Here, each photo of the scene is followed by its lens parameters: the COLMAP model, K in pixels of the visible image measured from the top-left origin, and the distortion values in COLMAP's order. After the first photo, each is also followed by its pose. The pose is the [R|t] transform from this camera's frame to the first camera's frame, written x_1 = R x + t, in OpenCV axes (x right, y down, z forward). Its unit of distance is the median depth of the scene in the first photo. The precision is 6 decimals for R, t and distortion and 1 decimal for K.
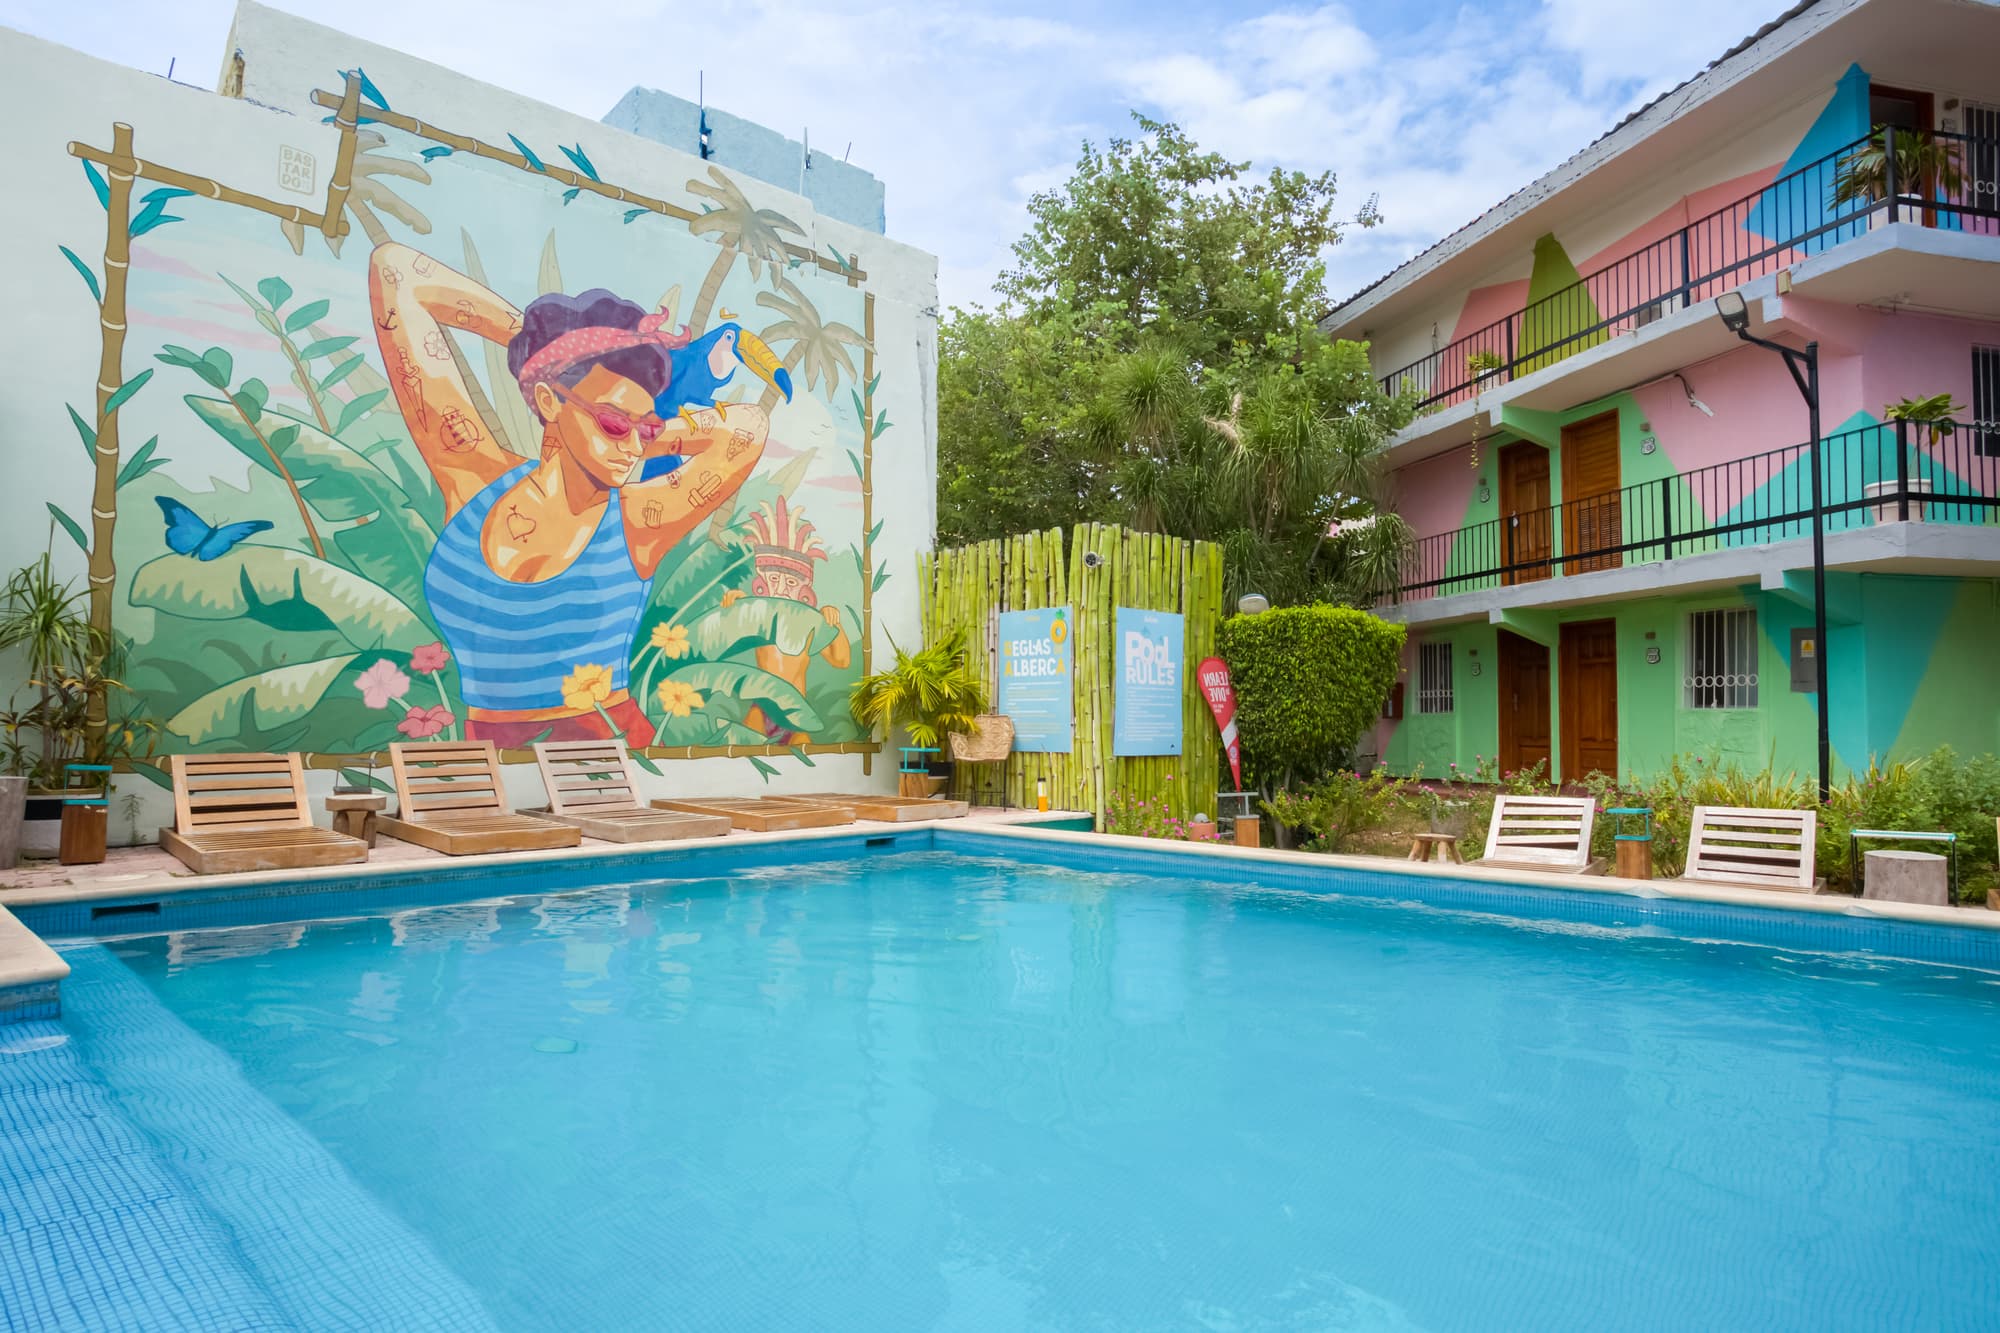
lens RADIAL K [[1385.1, 0, 1003.9], [0, 1385.1, 630.0], [0, 0, 1]] dist [-0.064981, 0.001066]
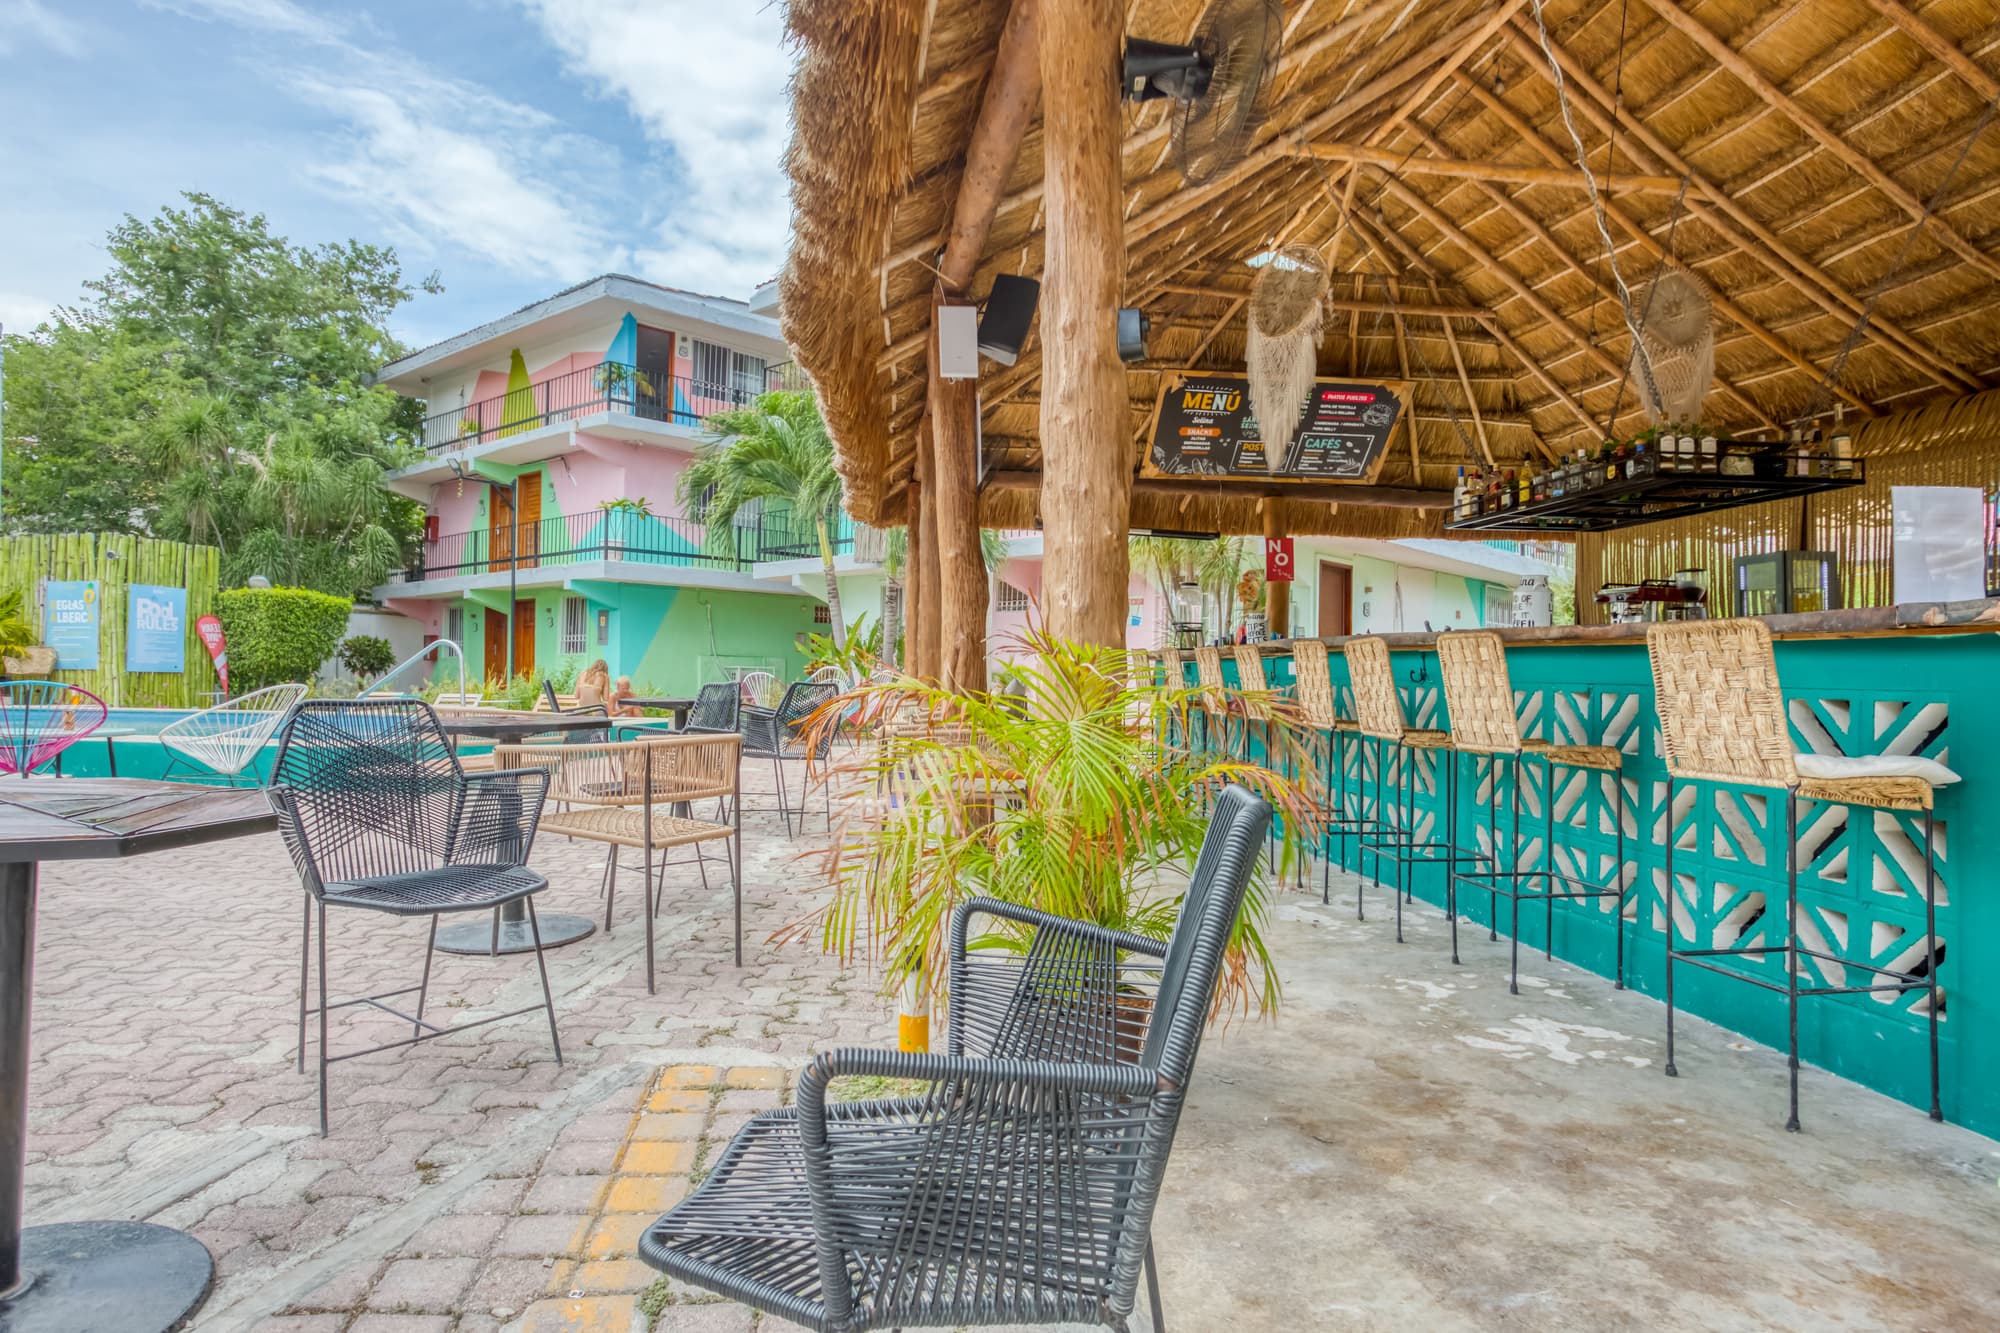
lens RADIAL K [[1238.6, 0, 1000.0], [0, 1238.6, 666.5], [0, 0, 1]] dist [0.008117, 0.001667]
pose [[0.821247, 0.011885, 0.570449, 0.081708], [-0.047233, 0.997768, 0.047211, -0.035076], [-0.568615, -0.065716, 0.819975, -0.801550]]
